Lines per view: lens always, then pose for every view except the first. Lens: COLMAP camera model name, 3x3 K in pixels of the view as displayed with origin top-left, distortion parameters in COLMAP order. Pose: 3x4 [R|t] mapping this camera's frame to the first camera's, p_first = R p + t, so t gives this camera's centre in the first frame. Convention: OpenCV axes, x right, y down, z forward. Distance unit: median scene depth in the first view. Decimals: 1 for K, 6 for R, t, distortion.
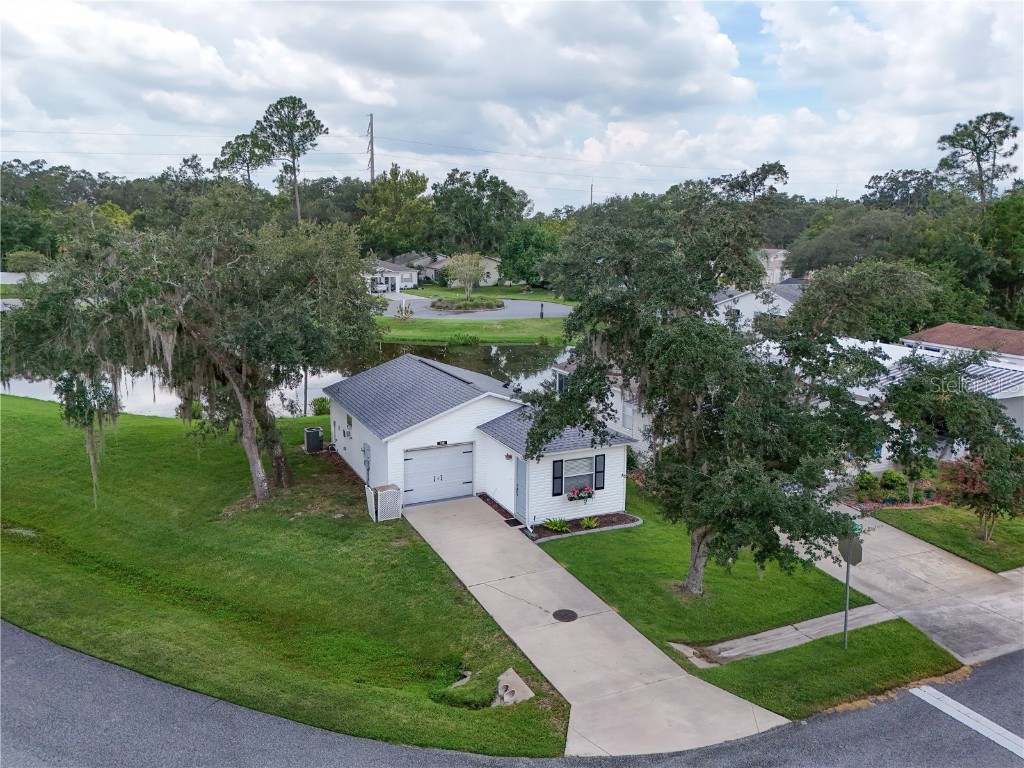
lens RADIAL K [[773.1, 0, 512.4], [0, 773.1, 384.8], [0, 0, 1]] dist [0.012830, 0.000622]
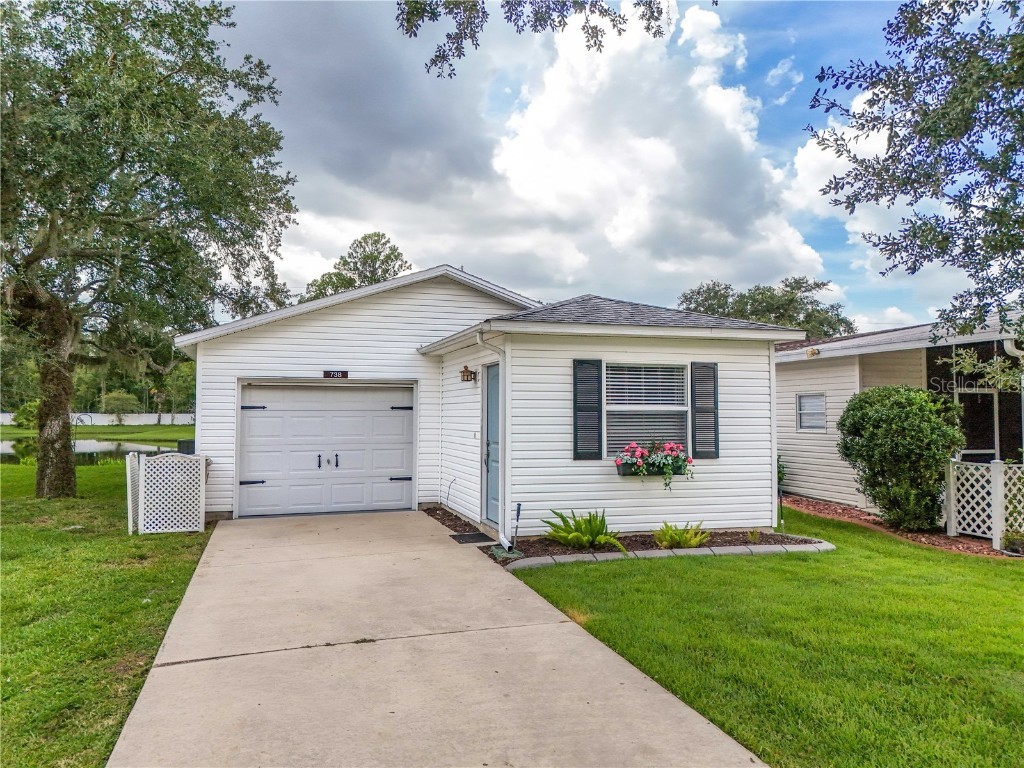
lens RADIAL K [[773.1, 0, 513.9], [0, 773.1, 384.1], [0, 0, 1]] dist [0.012830, 0.000622]
pose [[0.992727, -0.010170, -0.119960, 0.066338], [-0.015411, 0.977494, -0.210400, 0.181924], [0.119400, 0.210719, 0.970227, 0.621710]]
